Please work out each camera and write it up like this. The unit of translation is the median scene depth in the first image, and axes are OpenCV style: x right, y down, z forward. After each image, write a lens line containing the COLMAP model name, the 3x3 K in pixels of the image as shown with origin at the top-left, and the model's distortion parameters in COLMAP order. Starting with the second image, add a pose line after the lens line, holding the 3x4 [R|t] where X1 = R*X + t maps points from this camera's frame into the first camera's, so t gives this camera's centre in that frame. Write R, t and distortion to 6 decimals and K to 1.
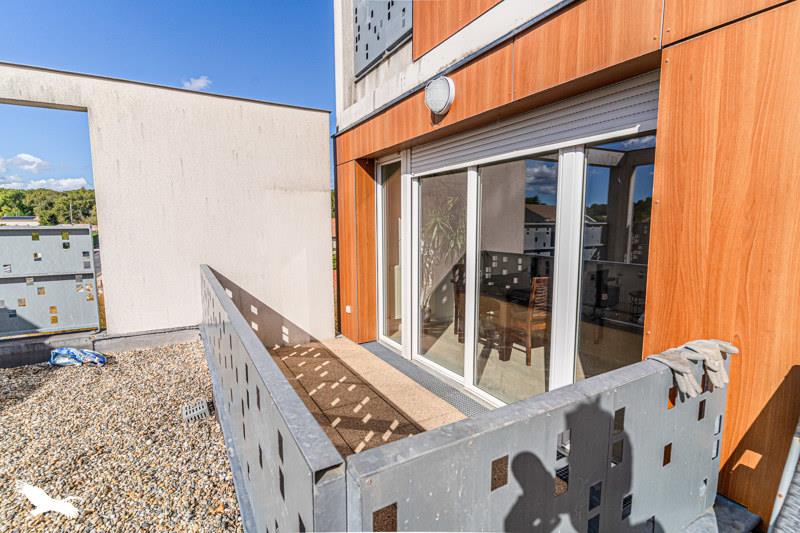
lens RADIAL K [[379.6, 0, 394.1], [0, 379.6, 263.6], [0, 0, 1]] dist [-0.001317, 0.000171]
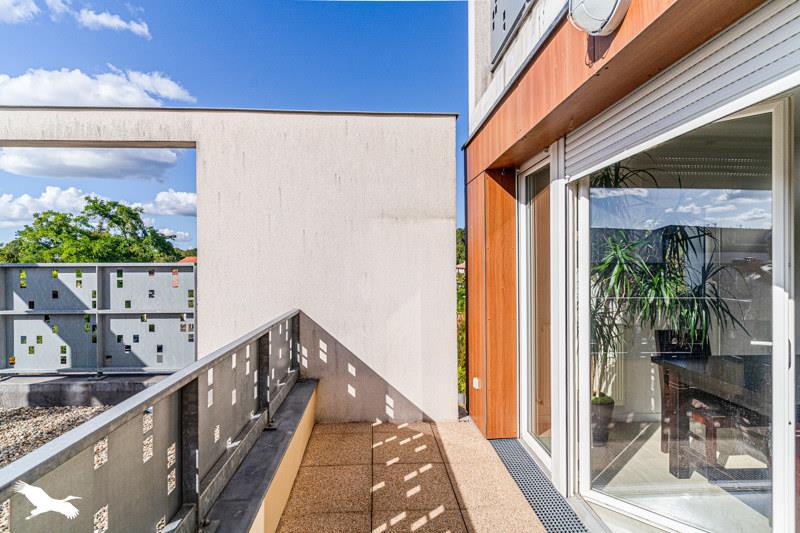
lens RADIAL K [[379.6, 0, 394.1], [0, 379.6, 263.6], [0, 0, 1]] dist [-0.001317, 0.000171]
pose [[0.891667, 0.001804, -0.452689, 0.067199], [-0.049686, 0.994341, -0.093905, -0.028083], [0.449957, 0.106224, 0.886710, 0.320526]]
